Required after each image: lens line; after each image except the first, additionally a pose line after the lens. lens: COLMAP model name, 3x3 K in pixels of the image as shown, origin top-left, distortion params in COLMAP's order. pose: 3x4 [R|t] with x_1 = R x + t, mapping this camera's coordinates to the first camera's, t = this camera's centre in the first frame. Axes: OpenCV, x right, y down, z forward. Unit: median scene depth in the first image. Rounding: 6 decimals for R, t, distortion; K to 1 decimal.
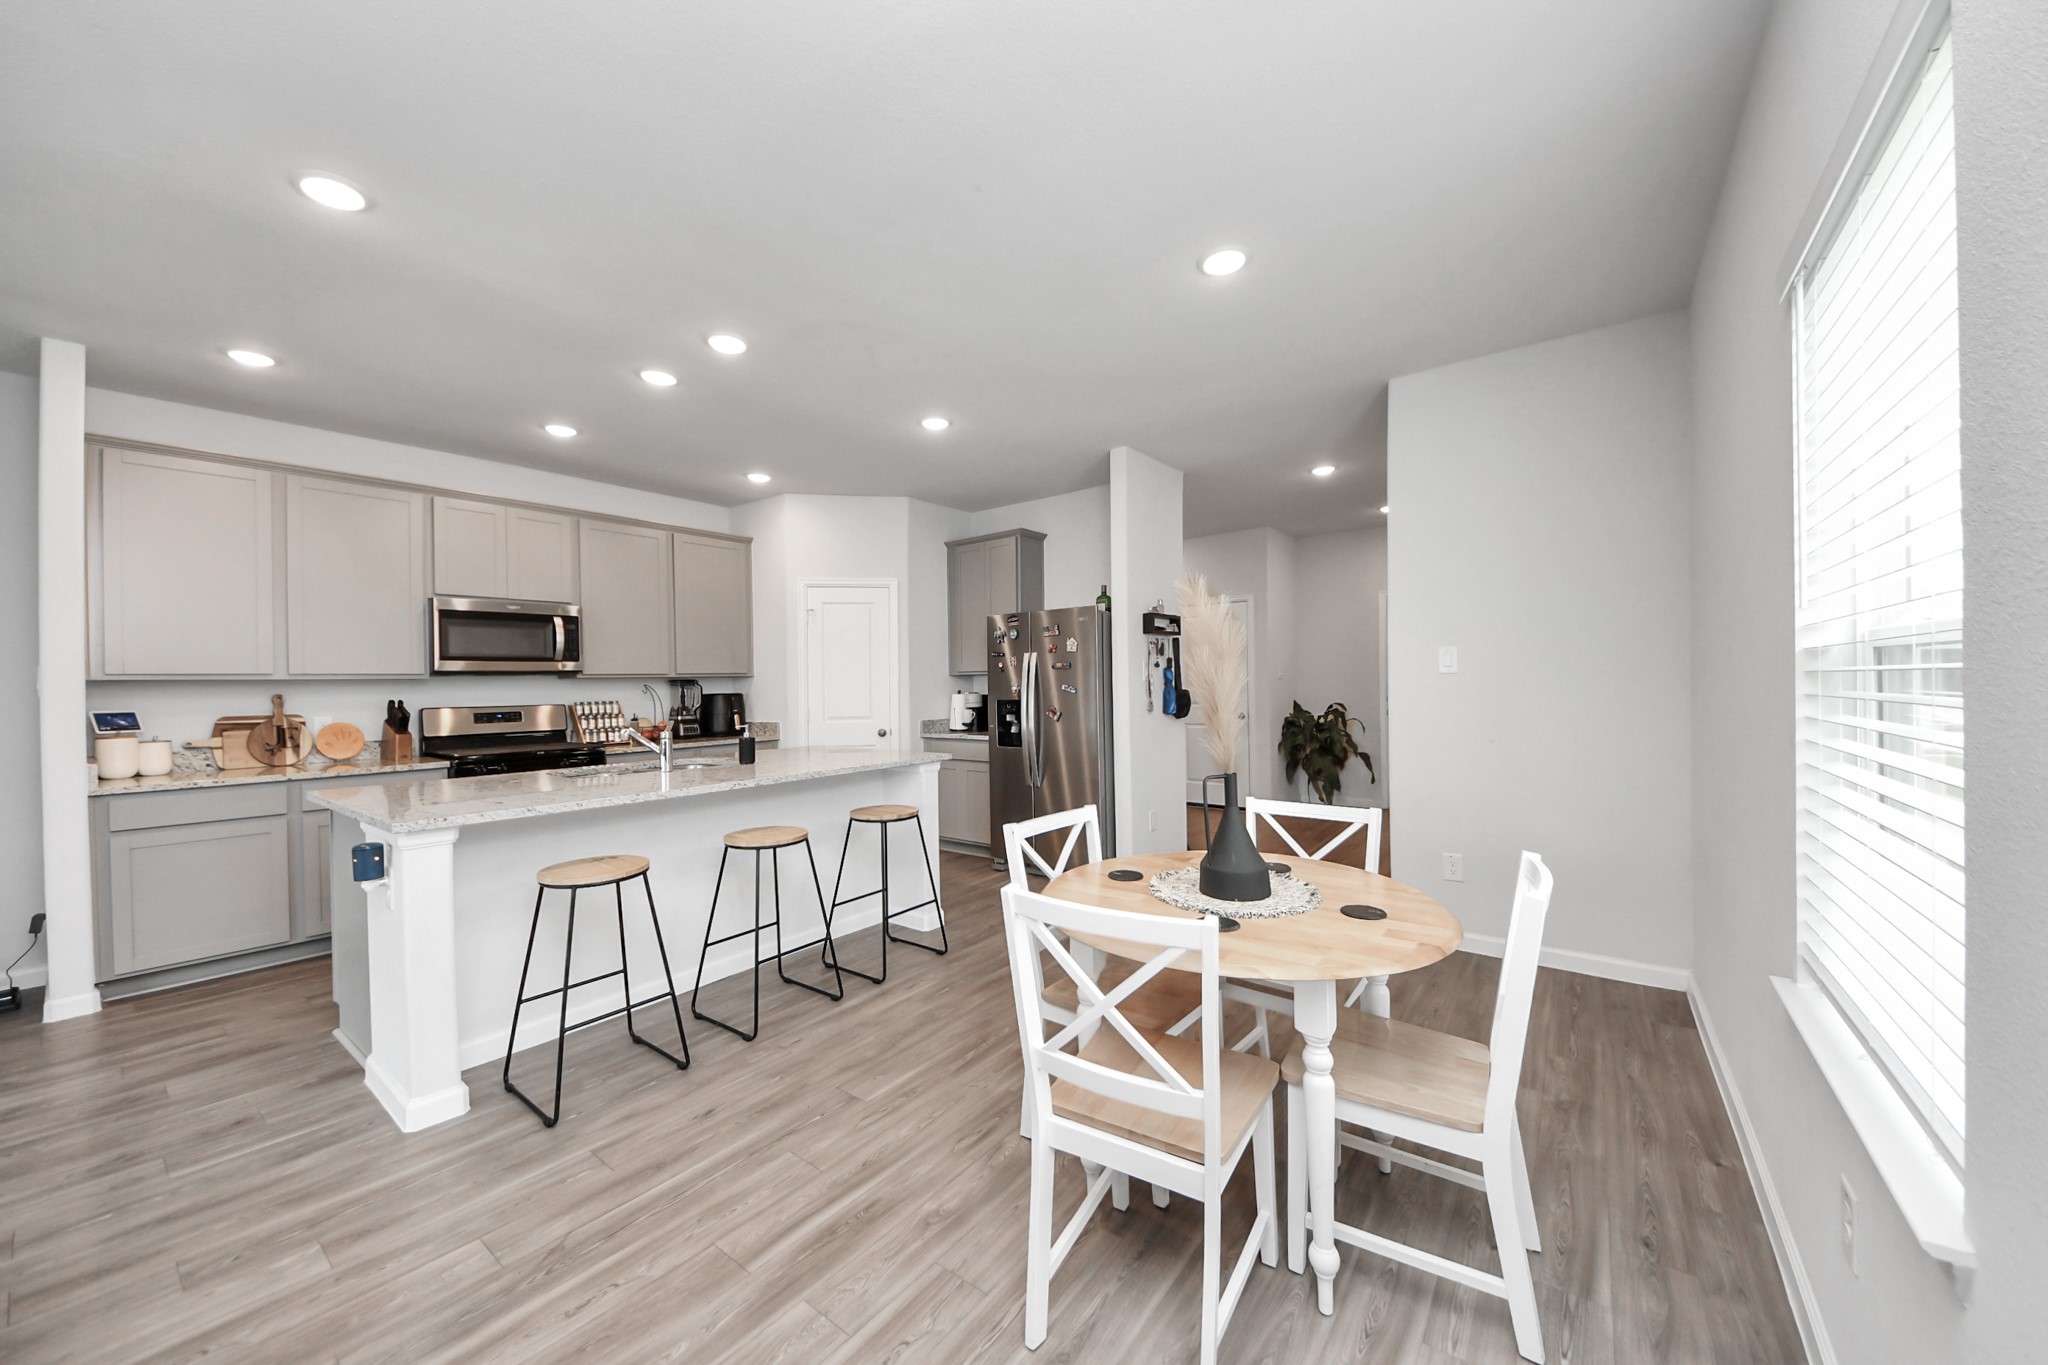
lens RADIAL K [[738.5, 0, 1024.0], [0, 738.5, 682.5], [0, 0, 1]] dist [-0.002045, 0.000030]
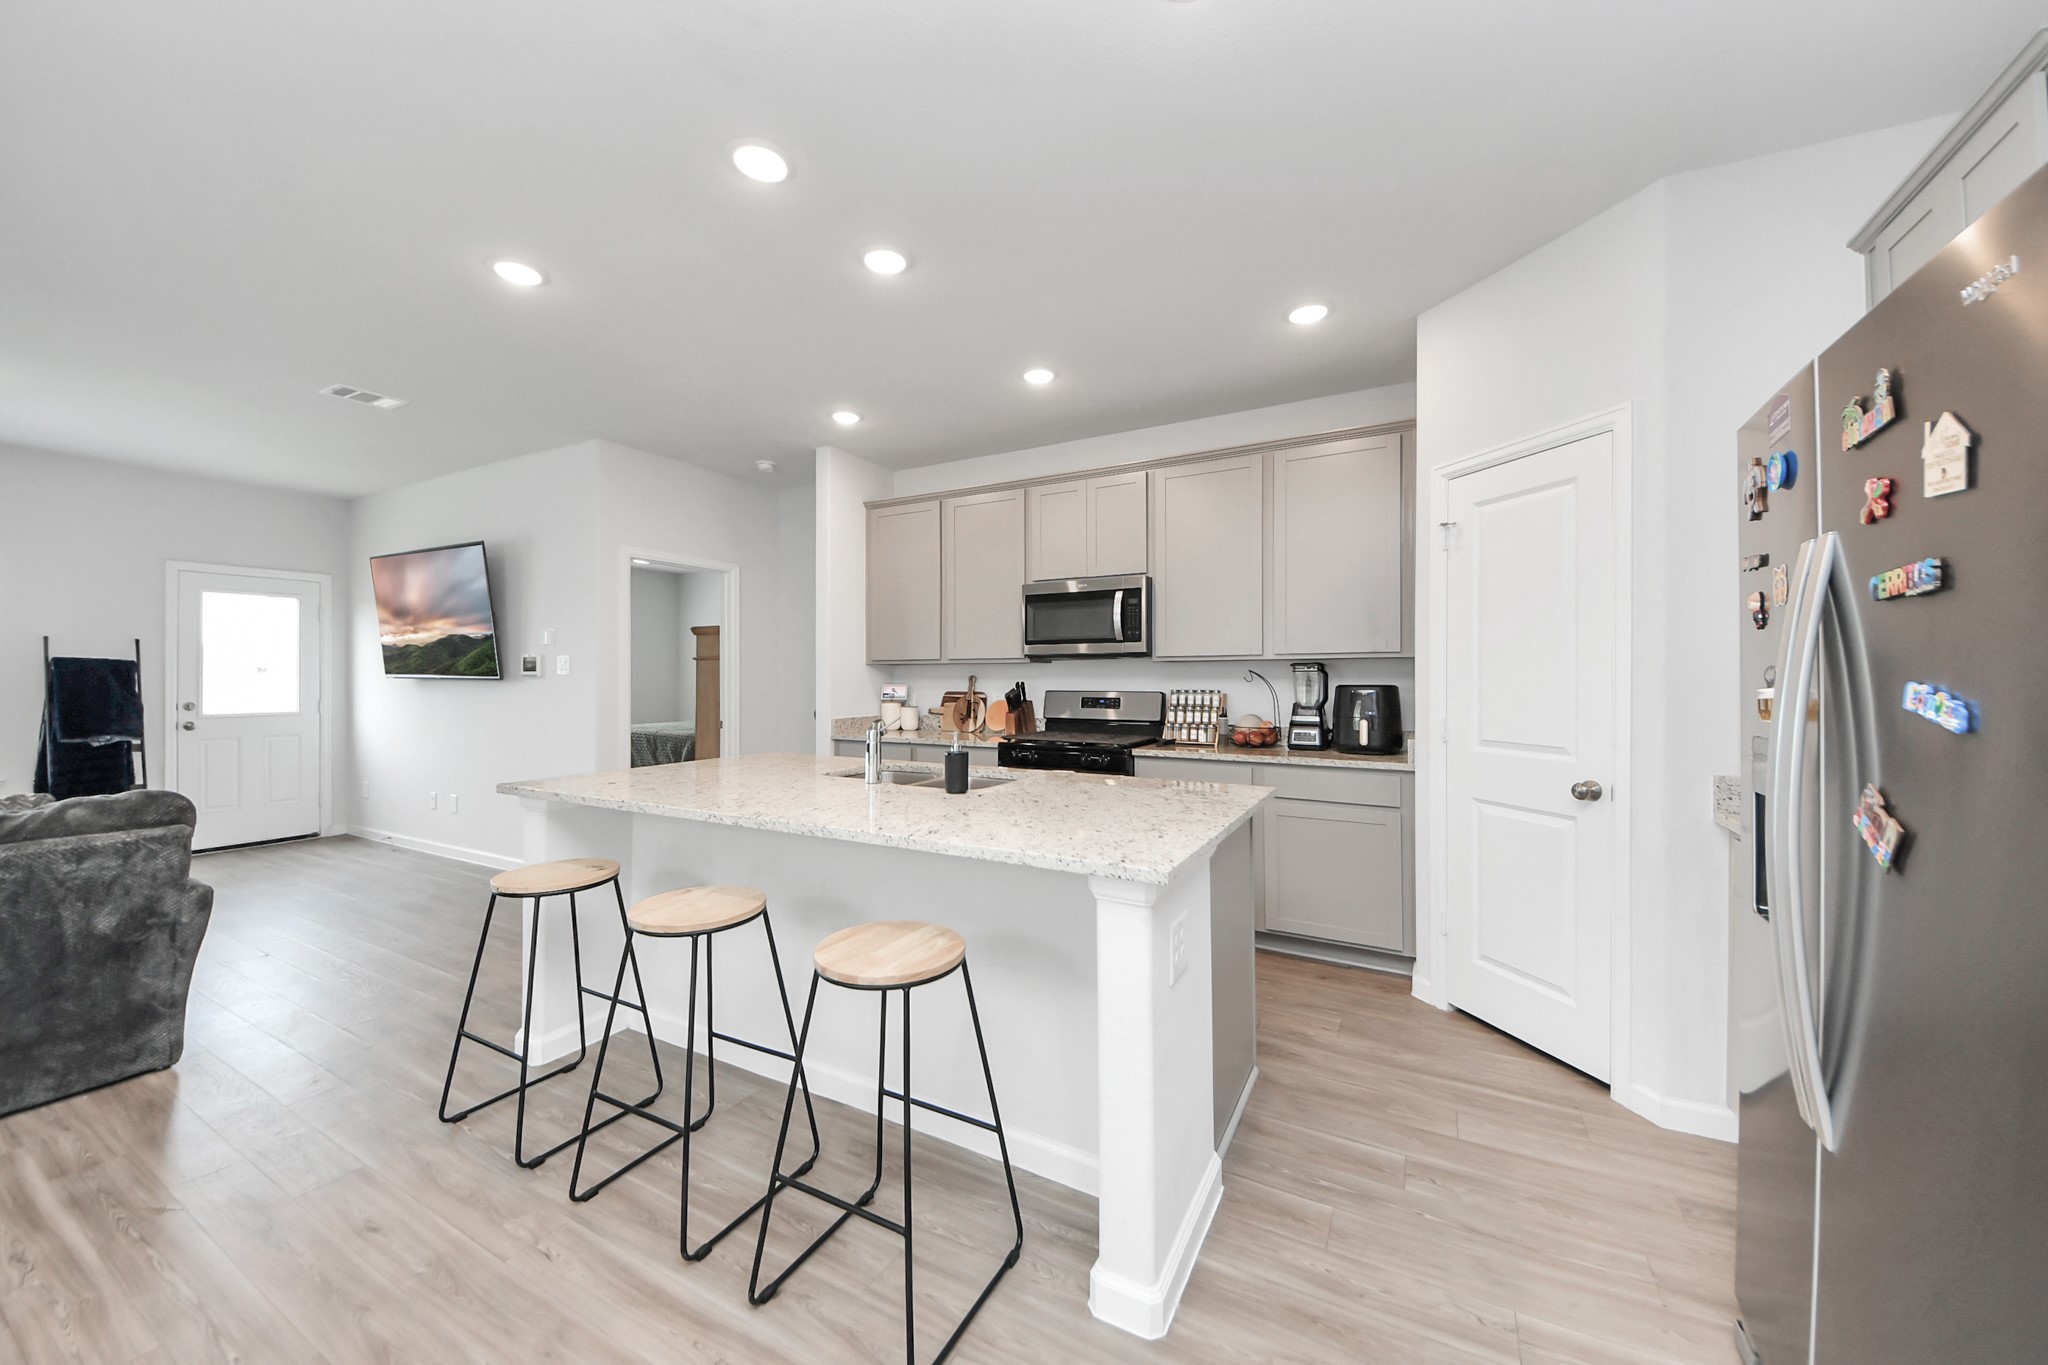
lens RADIAL K [[734.4, 0, 1026.4], [0, 734.4, 680.0], [0, 0, 1]] dist [0.024395, -0.015270]
pose [[0.153781, 0.023834, -0.987818, 0.234440], [0.000937, 0.999705, 0.024266, -0.005902], [0.988105, -0.004657, 0.153713, 0.858325]]
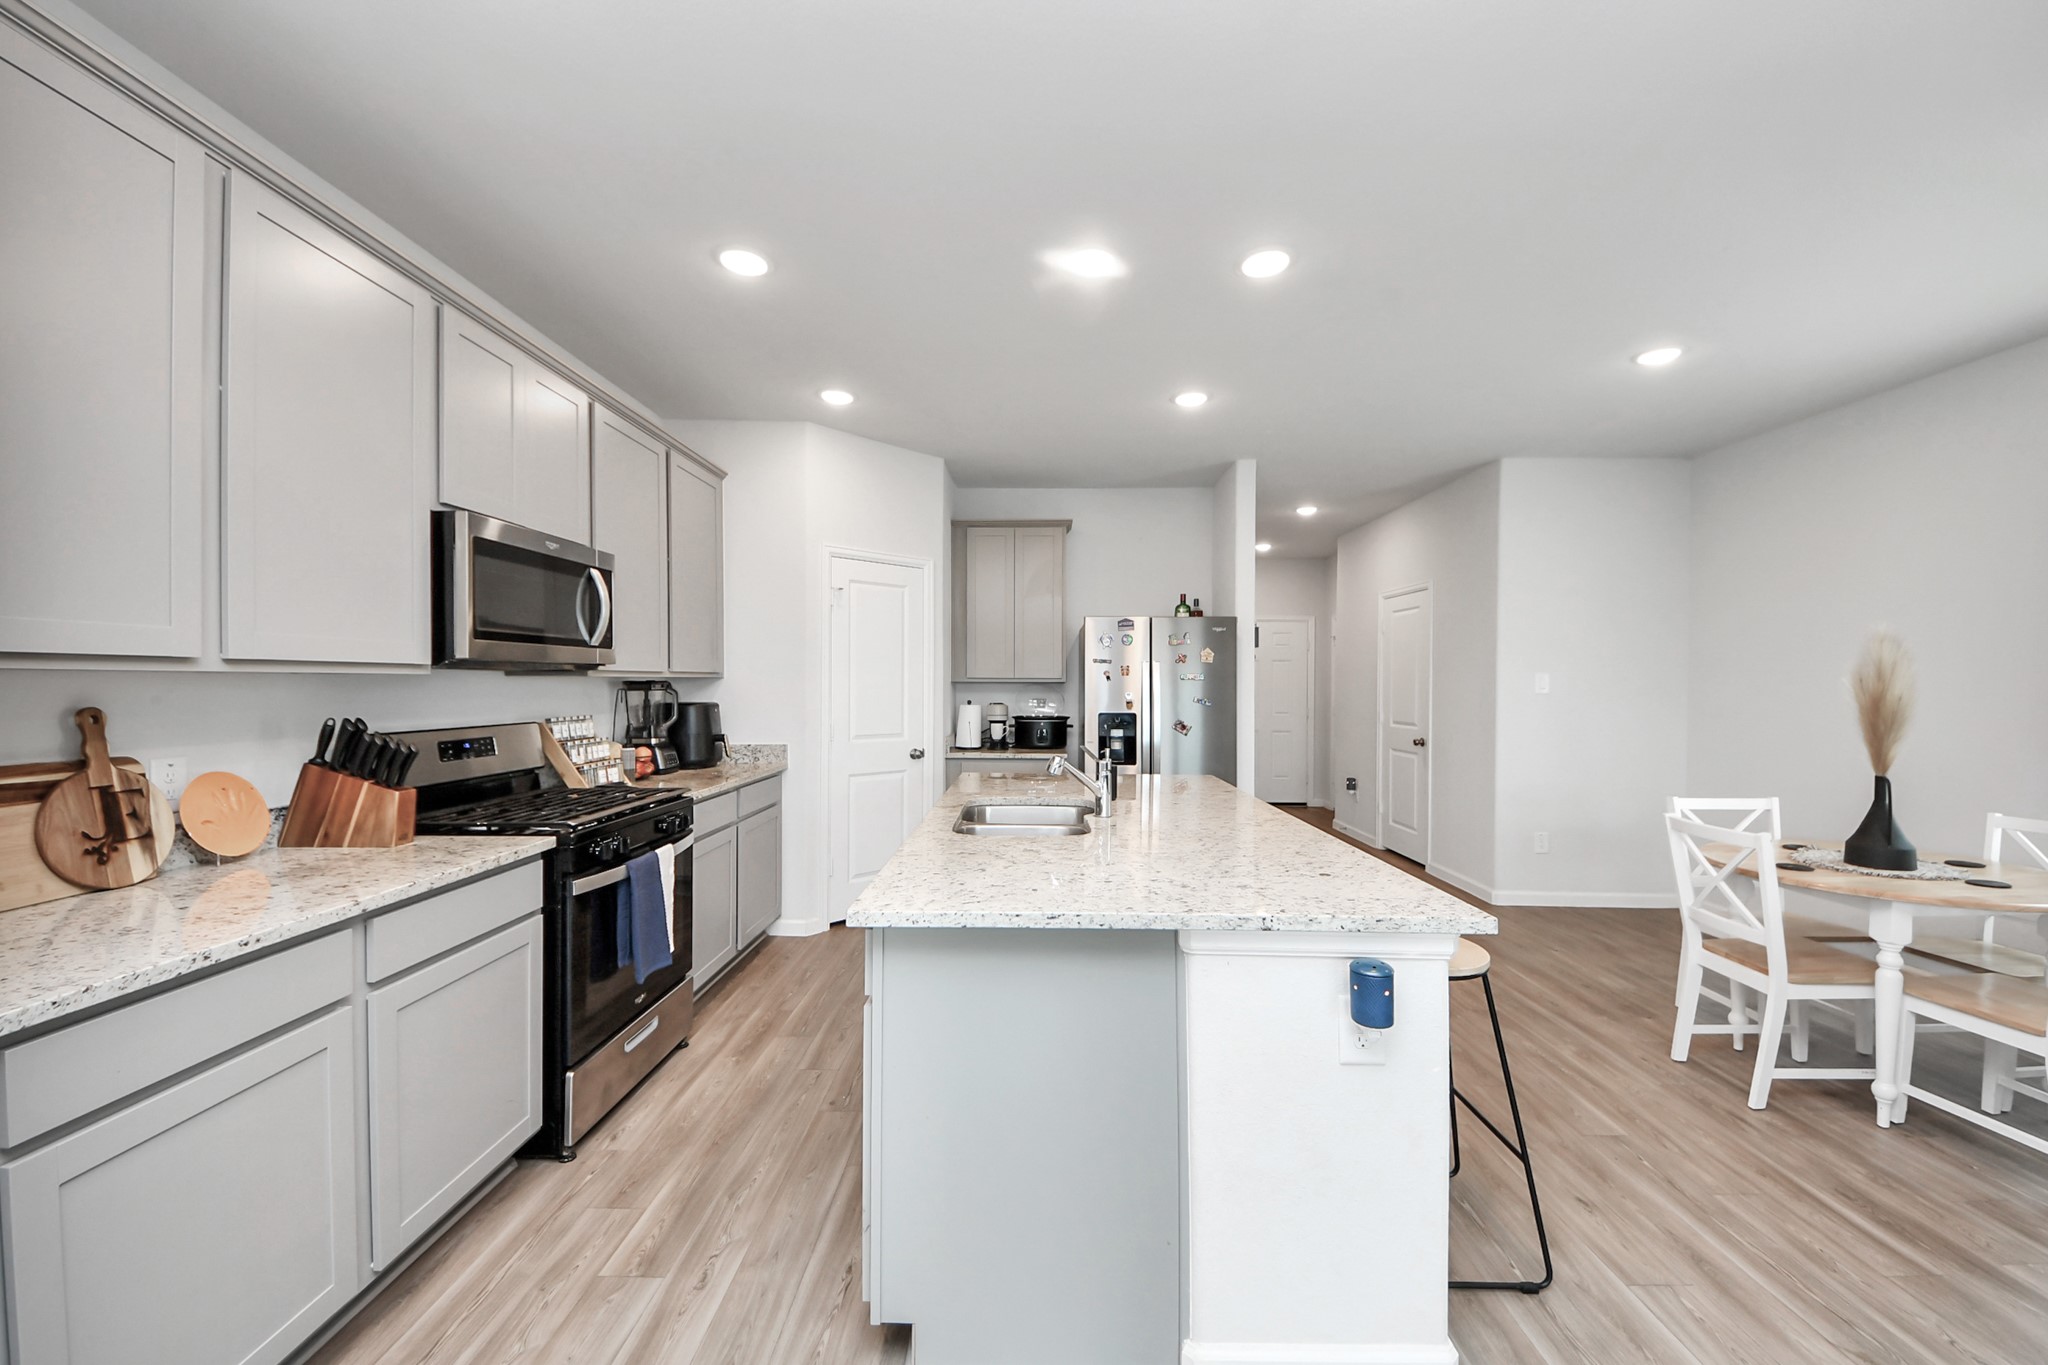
lens RADIAL K [[799.6, 0, 1036.4], [0, 799.6, 679.8], [0, 0, 1]] dist [-0.006070, -0.000403]
pose [[0.802842, 0.021449, 0.595805, -0.821045], [-0.018892, 0.999766, -0.010535, -0.003428], [-0.595892, -0.002798, 0.803060, 0.344615]]
